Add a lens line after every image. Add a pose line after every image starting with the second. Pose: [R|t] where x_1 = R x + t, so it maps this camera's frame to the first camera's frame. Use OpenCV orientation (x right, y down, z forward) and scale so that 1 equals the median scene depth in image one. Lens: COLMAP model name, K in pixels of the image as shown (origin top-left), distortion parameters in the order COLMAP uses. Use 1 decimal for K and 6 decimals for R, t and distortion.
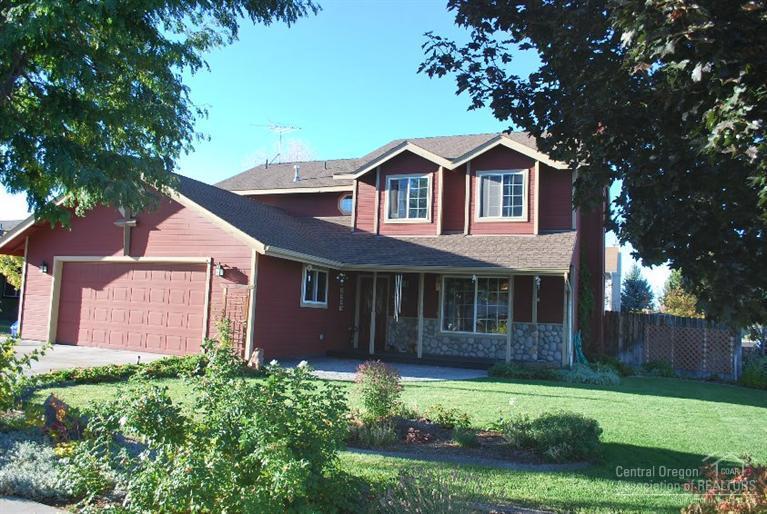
lens RADIAL K [[608.0, 0, 401.0], [0, 608.0, 256.9], [0, 0, 1]] dist [-0.003487, -0.001223]
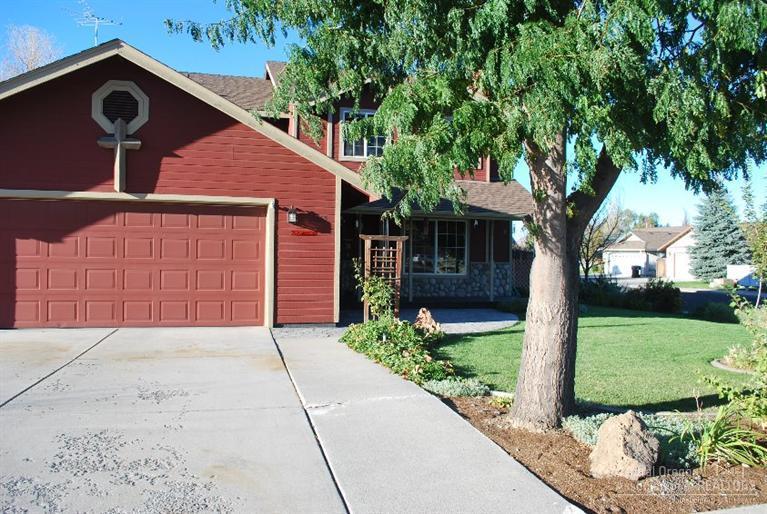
lens RADIAL K [[608.0, 0, 401.0], [0, 608.0, 256.9], [0, 0, 1]] dist [-0.003487, -0.001223]
pose [[0.766981, -0.038203, 0.640532, -0.648888], [-0.038214, 0.993735, 0.105026, -0.012131], [-0.640531, -0.105030, 0.760716, 0.275763]]
